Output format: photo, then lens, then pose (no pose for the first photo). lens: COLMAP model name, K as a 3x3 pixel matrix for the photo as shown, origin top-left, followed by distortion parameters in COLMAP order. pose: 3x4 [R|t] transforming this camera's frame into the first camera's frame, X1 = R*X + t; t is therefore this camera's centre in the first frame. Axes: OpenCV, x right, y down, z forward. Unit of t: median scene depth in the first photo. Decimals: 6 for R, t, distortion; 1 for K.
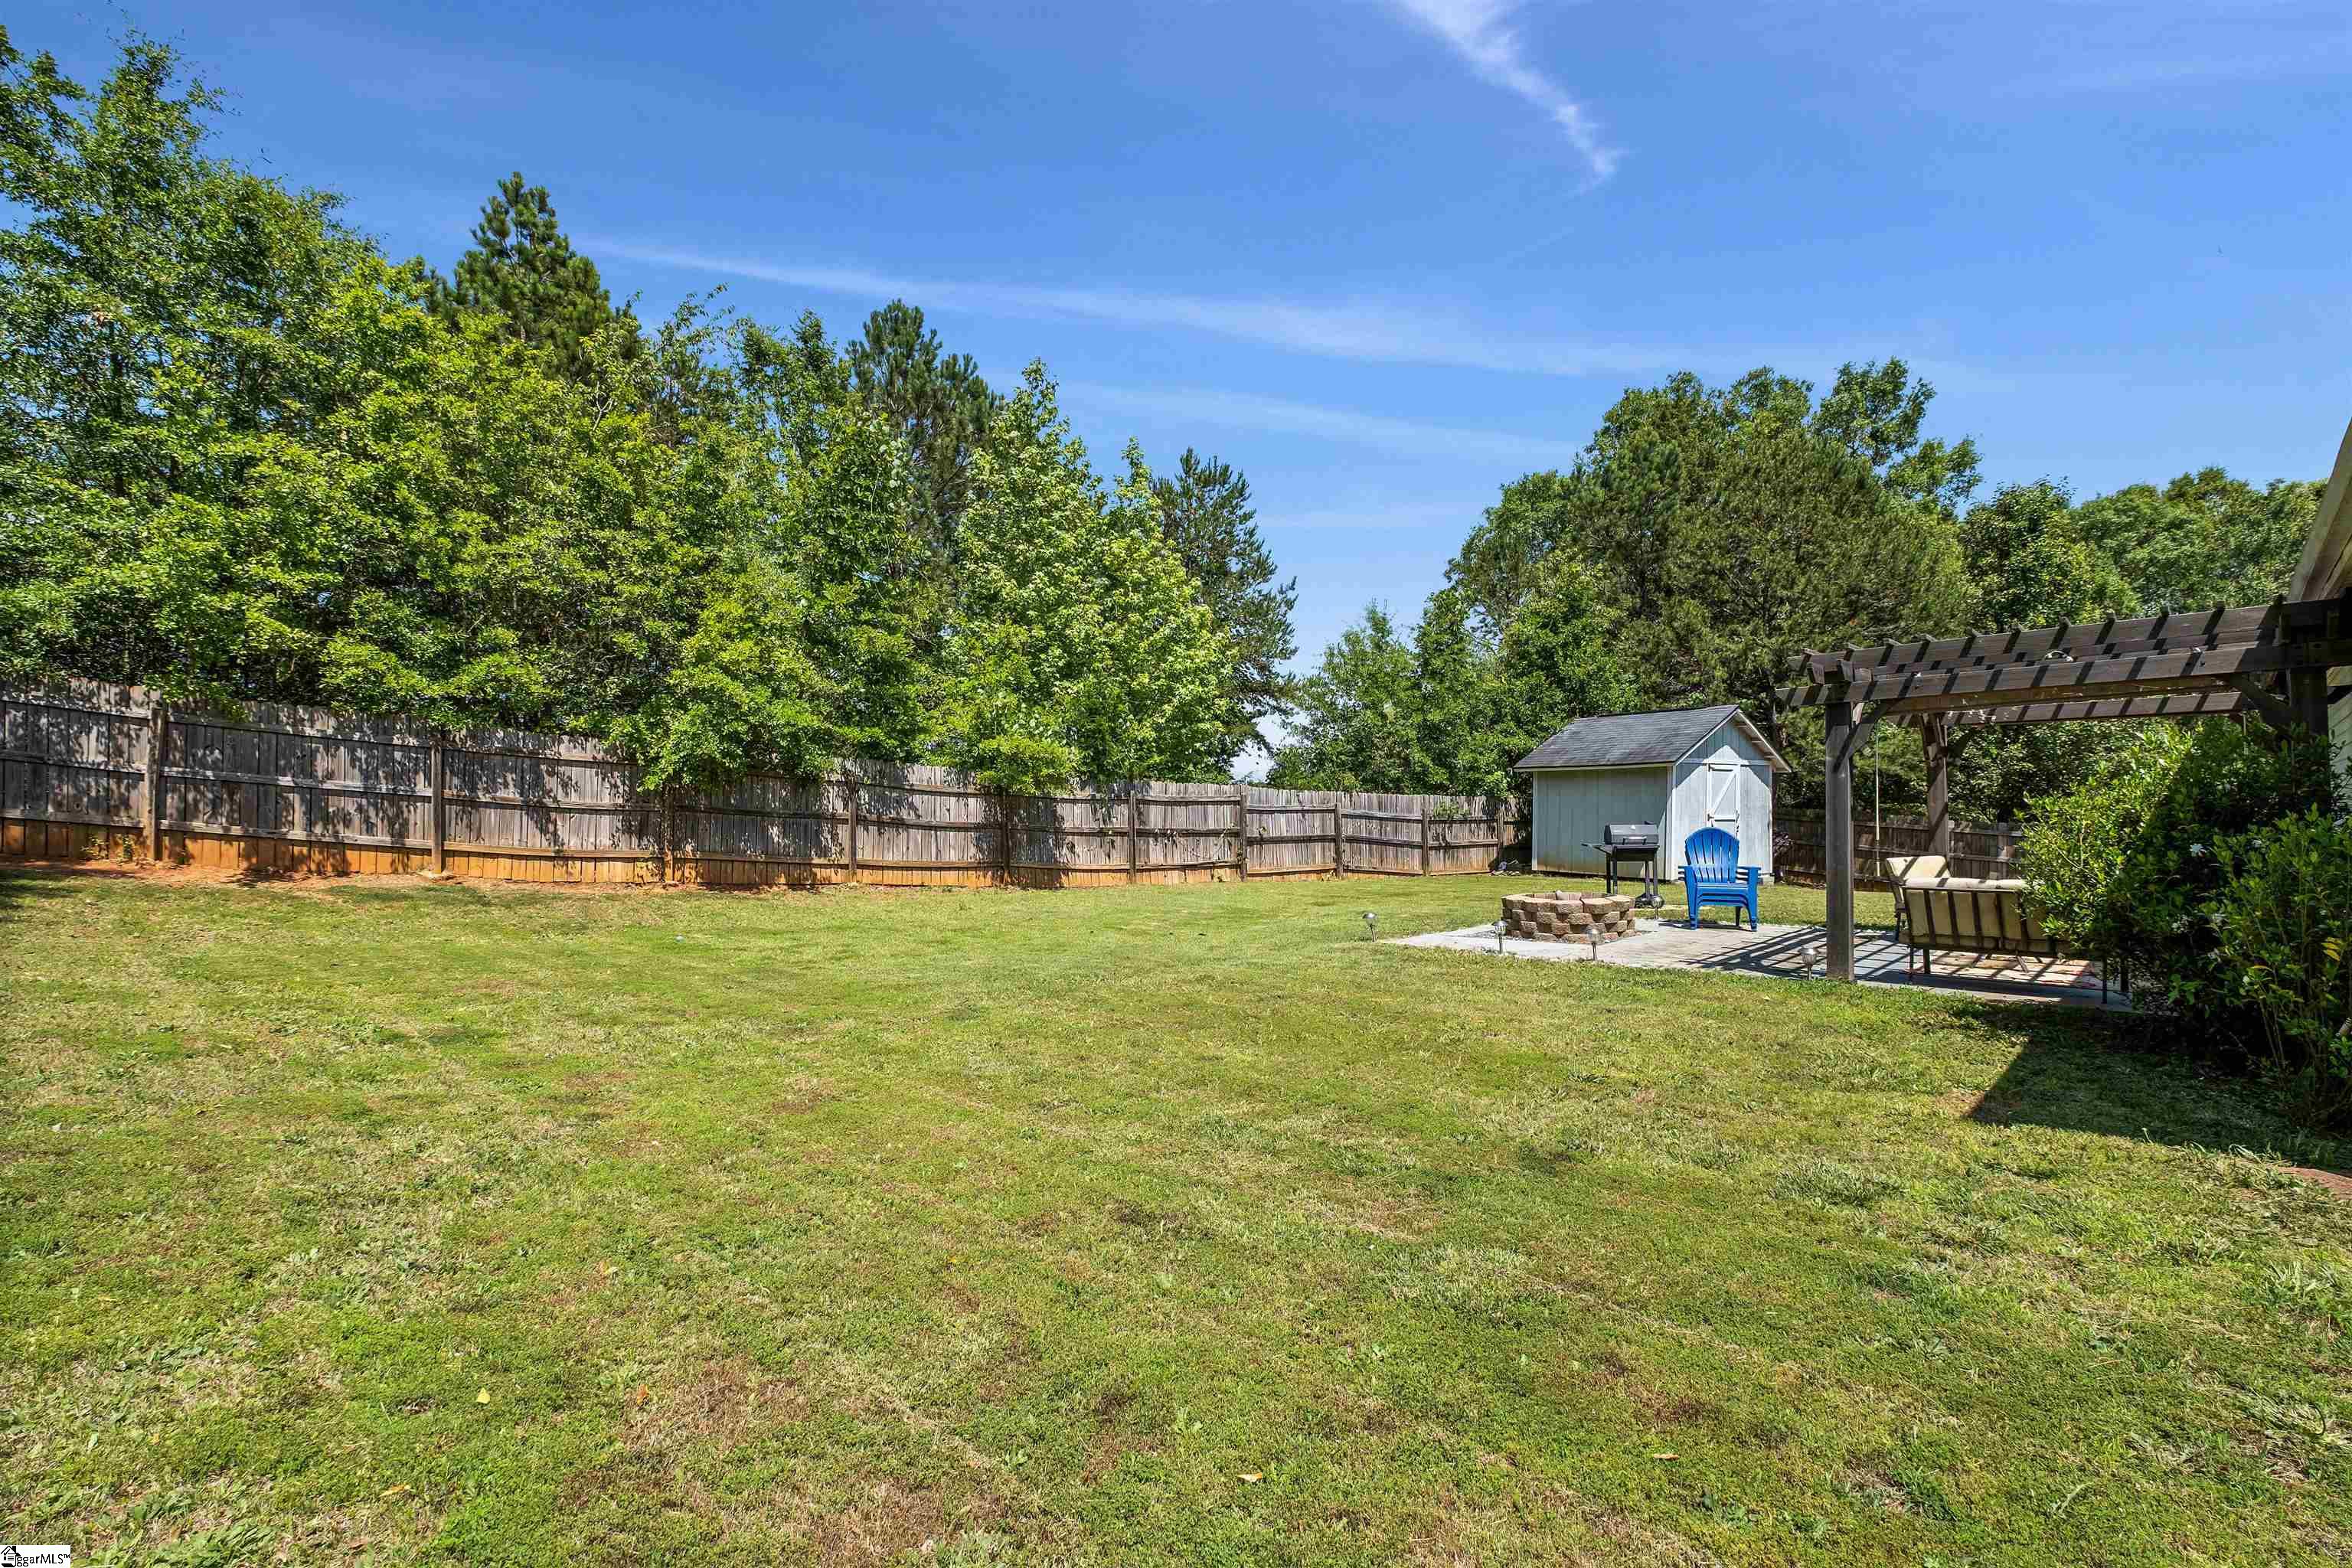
lens RADIAL K [[1019.6, 0, 1192.3], [0, 1019.6, 819.3], [0, 0, 1]] dist [0.001723, -0.002118]
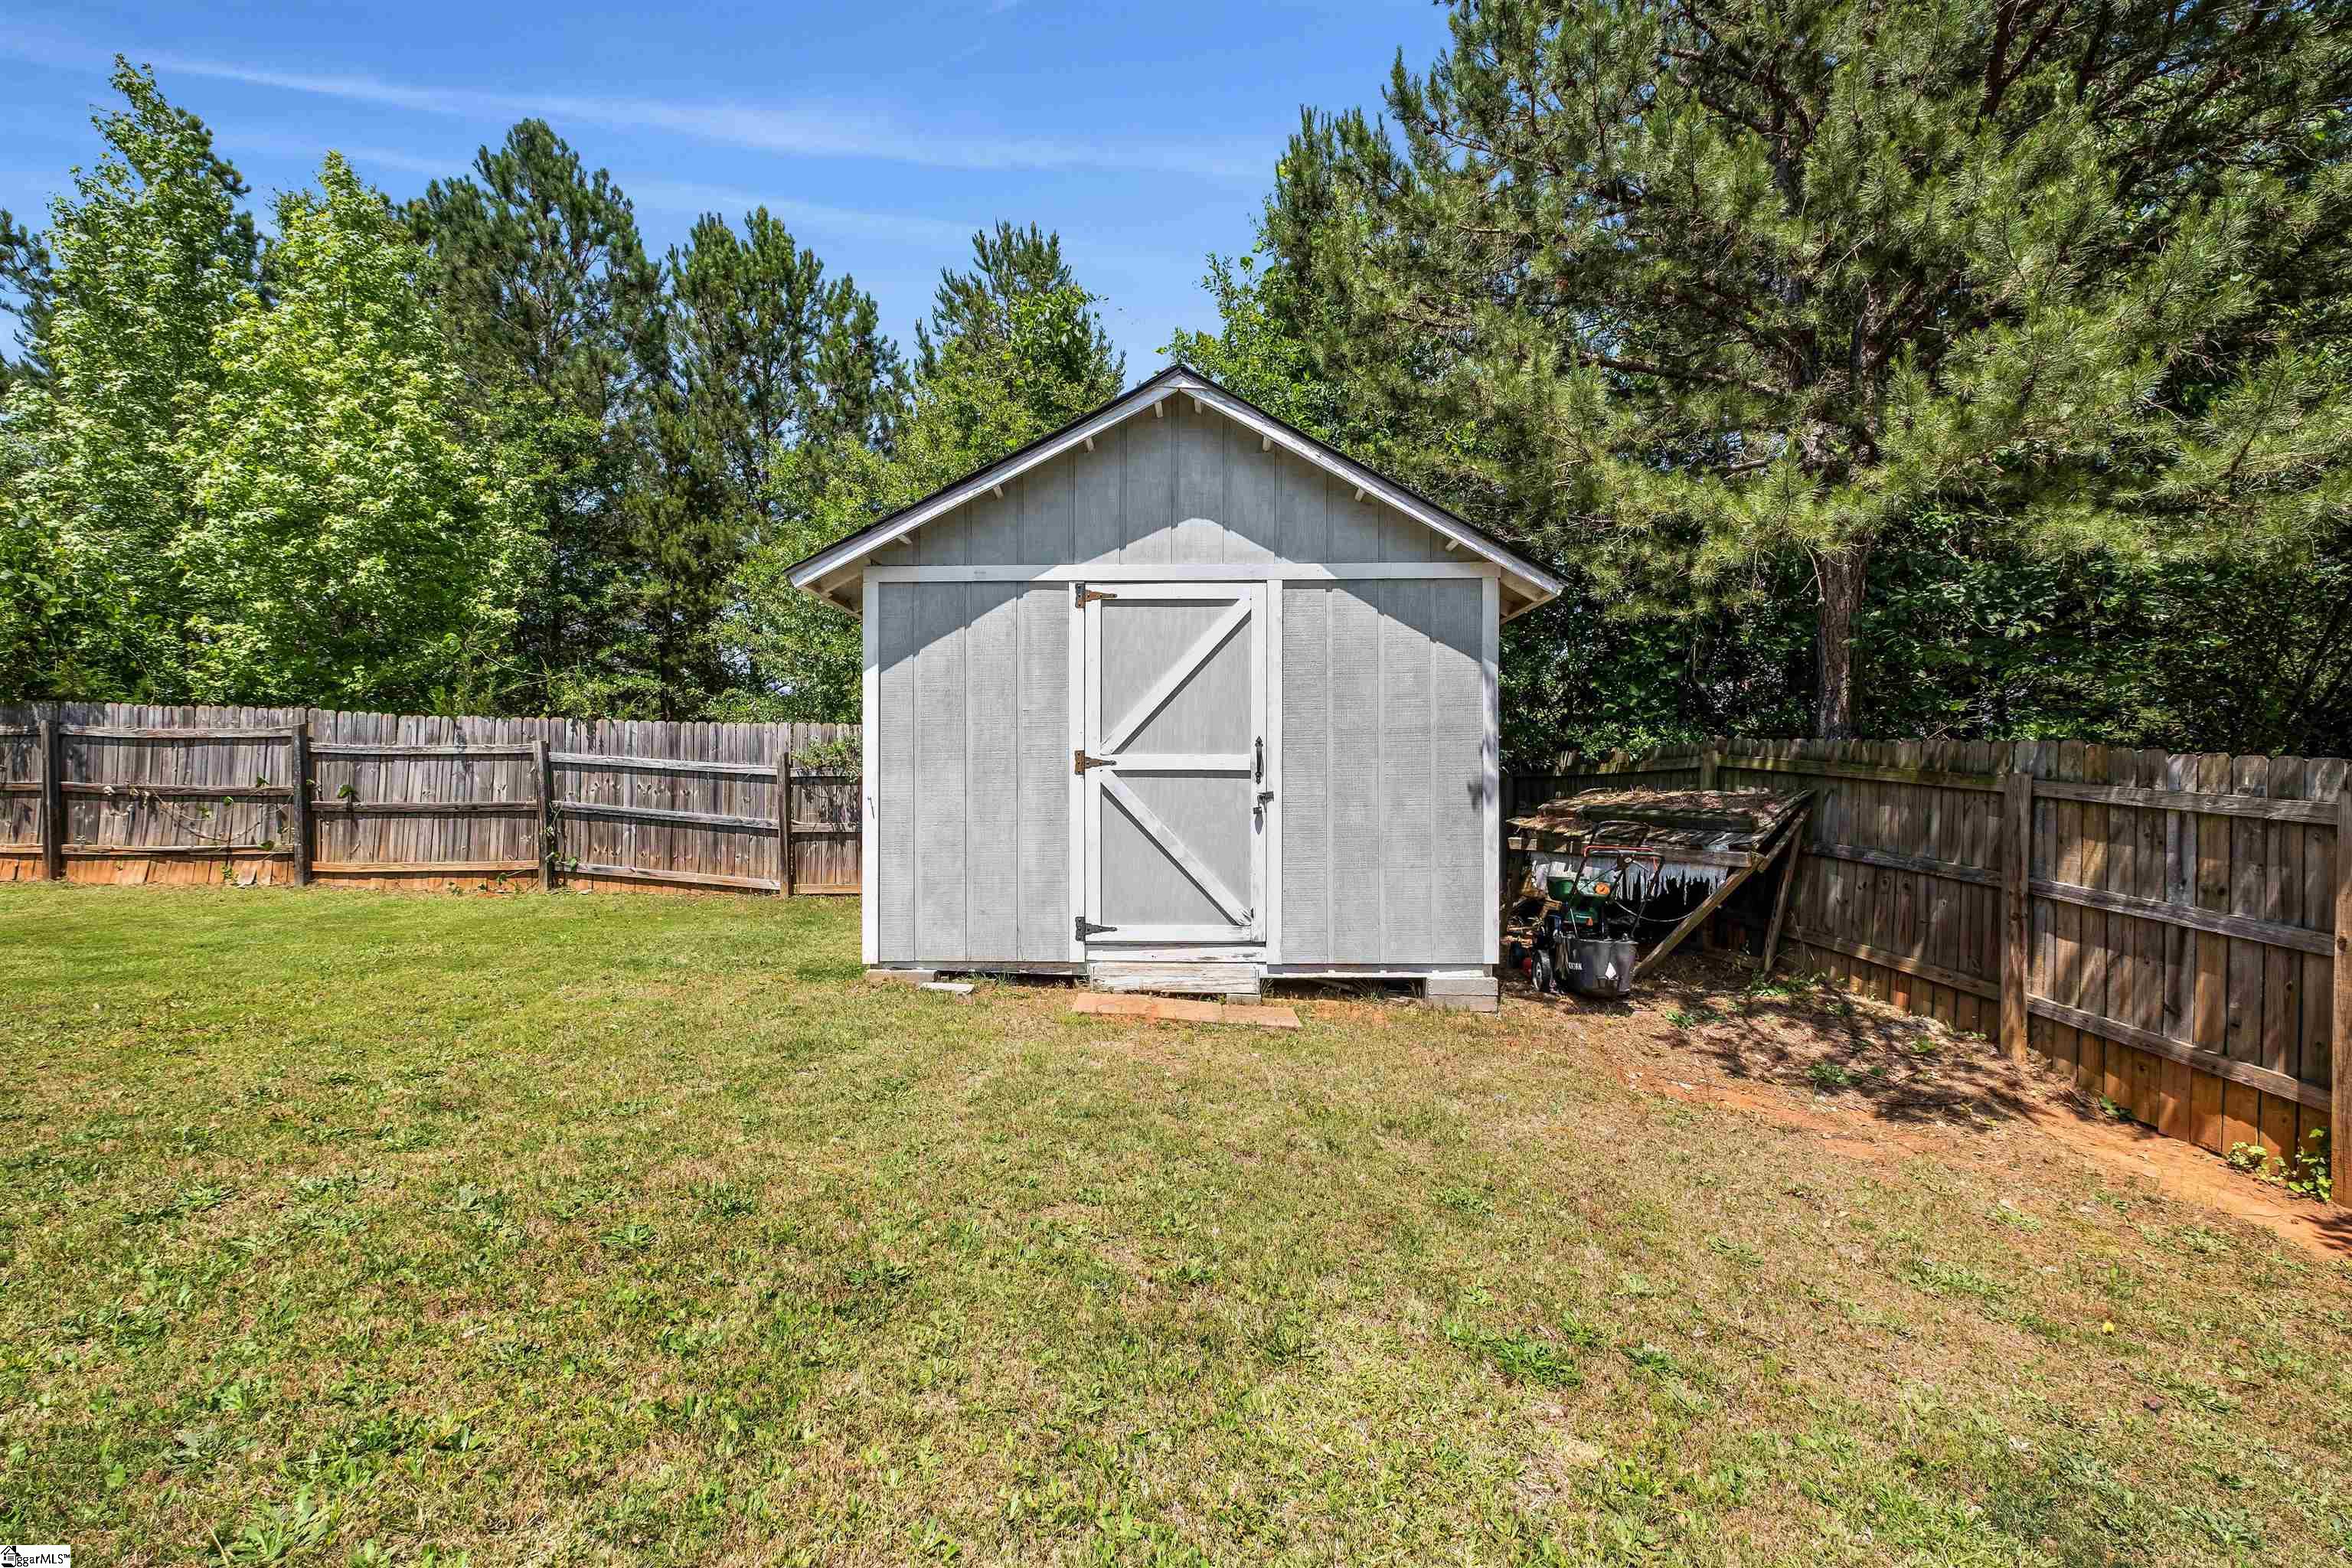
lens RADIAL K [[1019.6, 0, 1176.0], [0, 1019.6, 785.1], [0, 0, 1]] dist [0.001723, -0.002118]
pose [[0.824862, 0.003268, -0.565325, 0.659105], [-0.007854, 0.999953, -0.005679, 0.005798], [0.565279, 0.009125, 0.824849, 0.727288]]
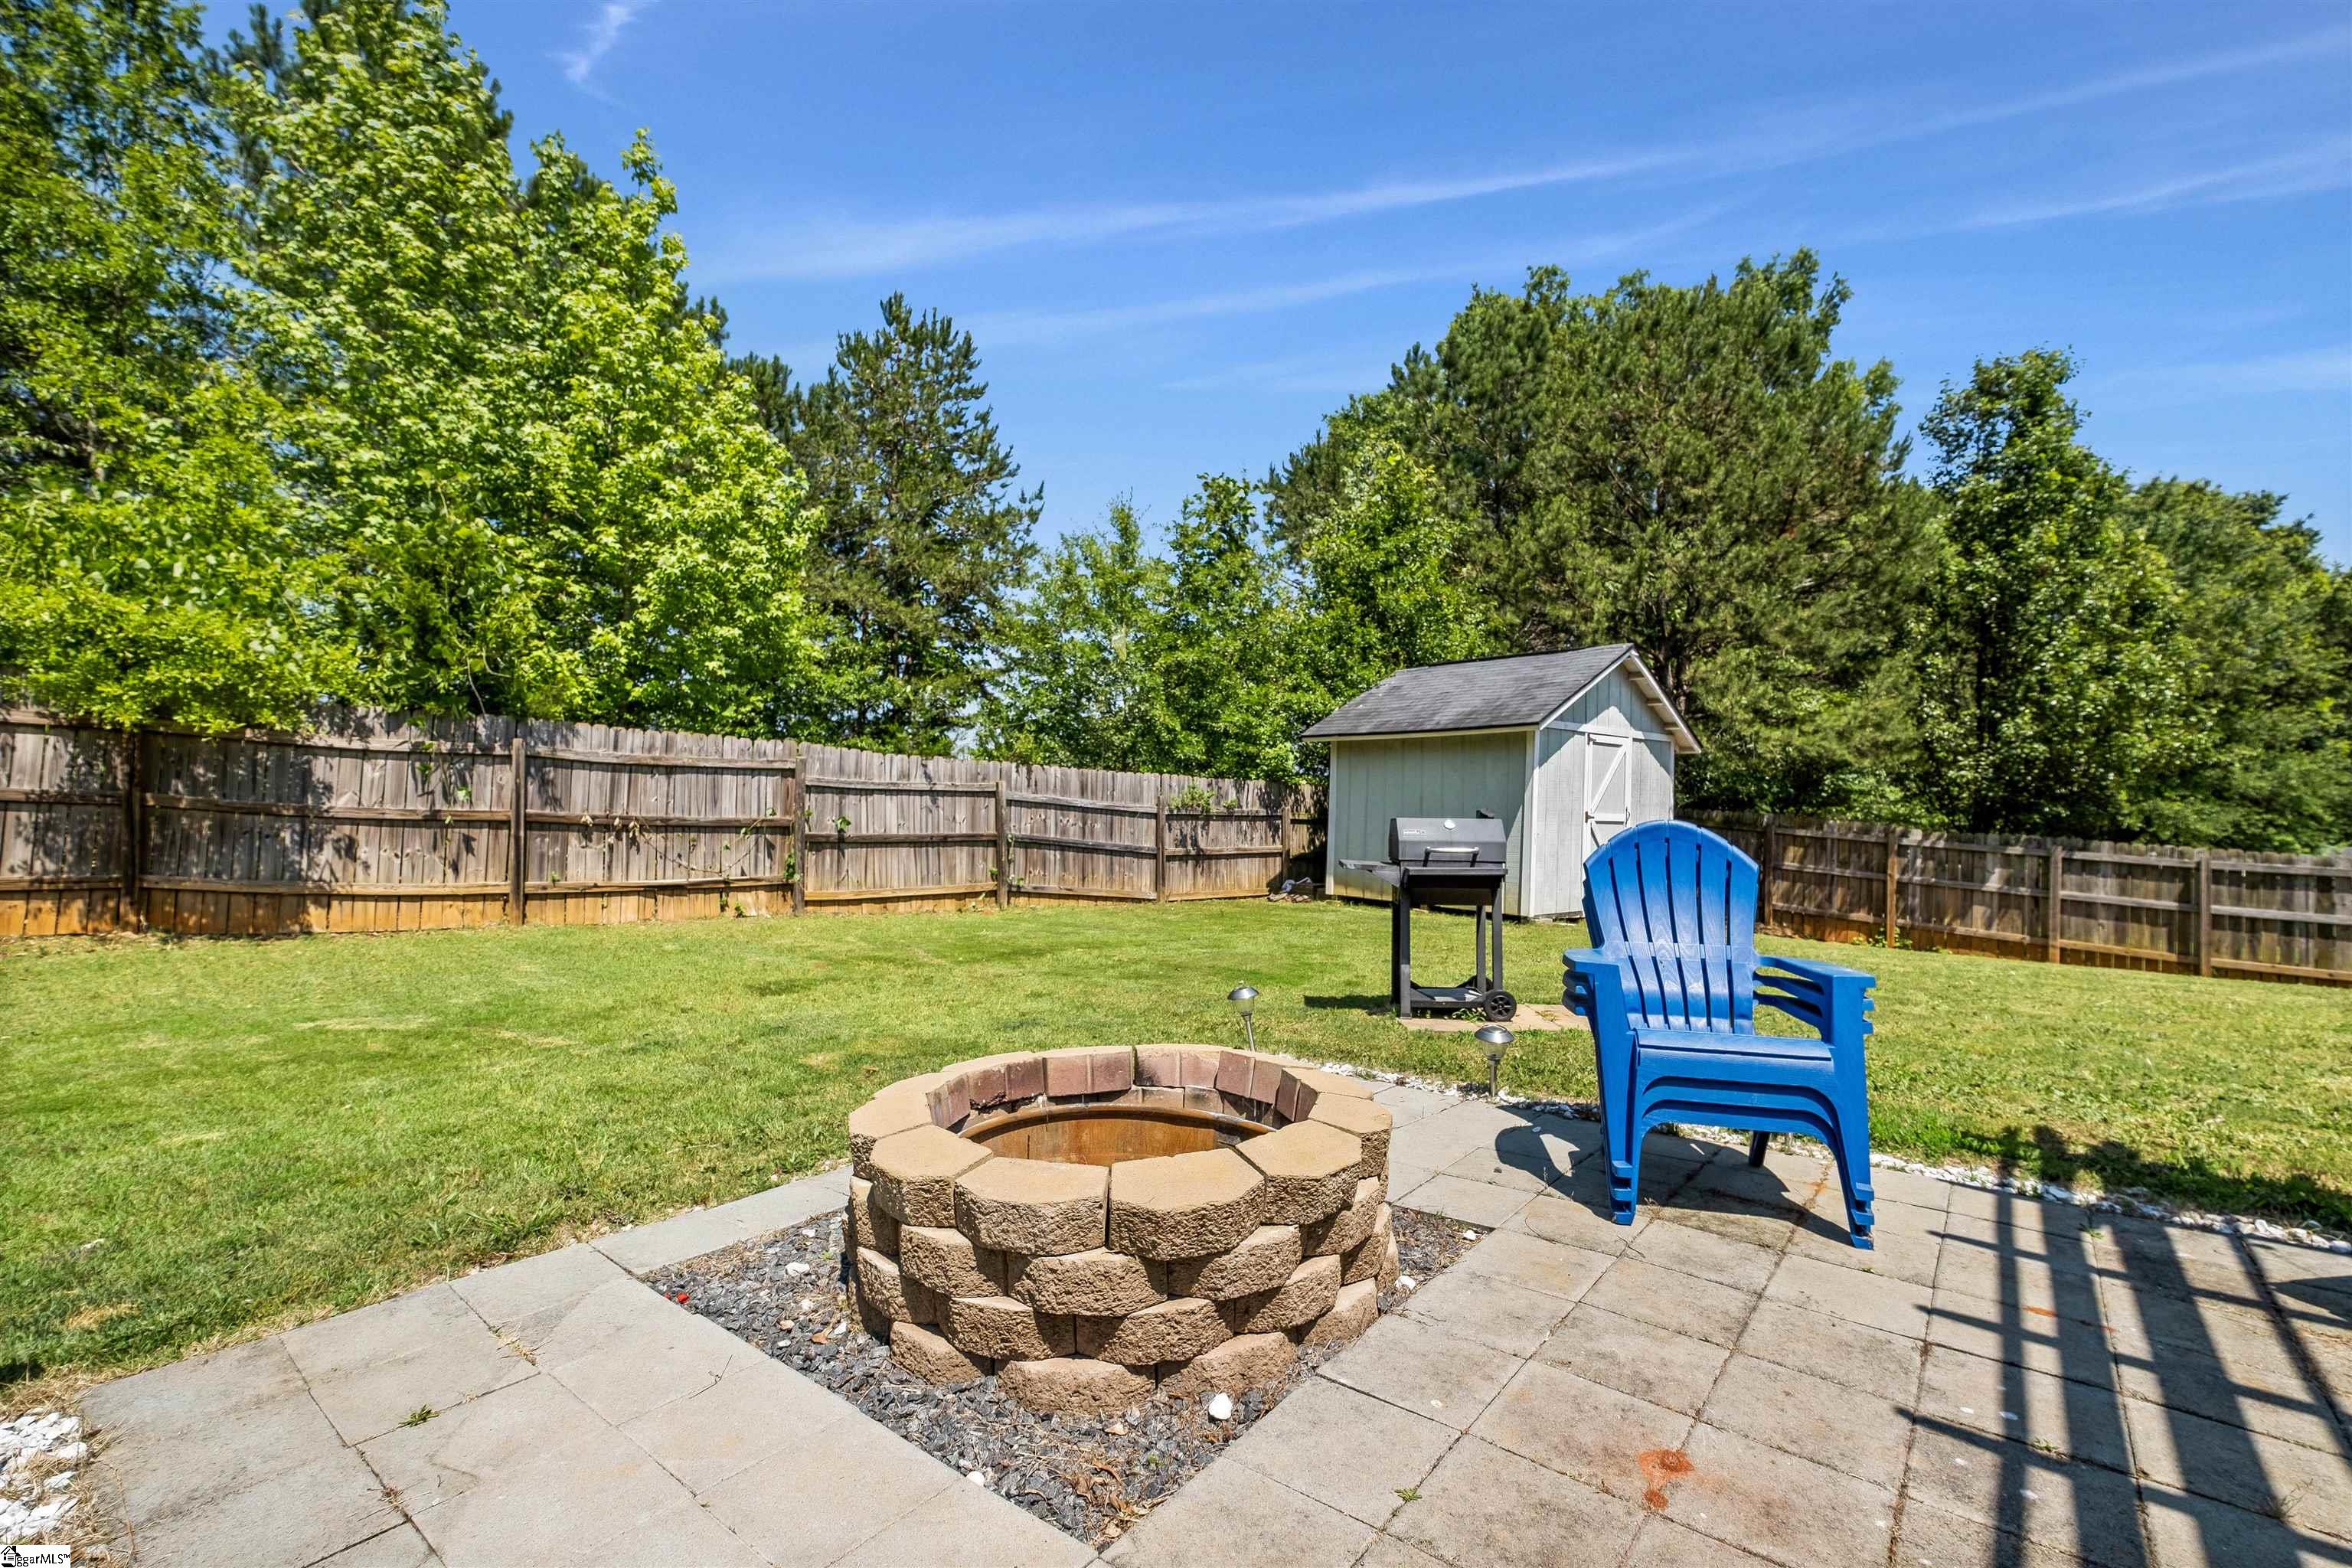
lens RADIAL K [[1019.6, 0, 1196.1], [0, 1019.6, 801.7], [0, 0, 1]] dist [0.001723, -0.002118]
pose [[0.992062, 0.021511, 0.123898, 0.174557], [-0.019249, 0.999626, -0.019428, 0.005291], [-0.124270, 0.016889, 0.992105, 0.375630]]
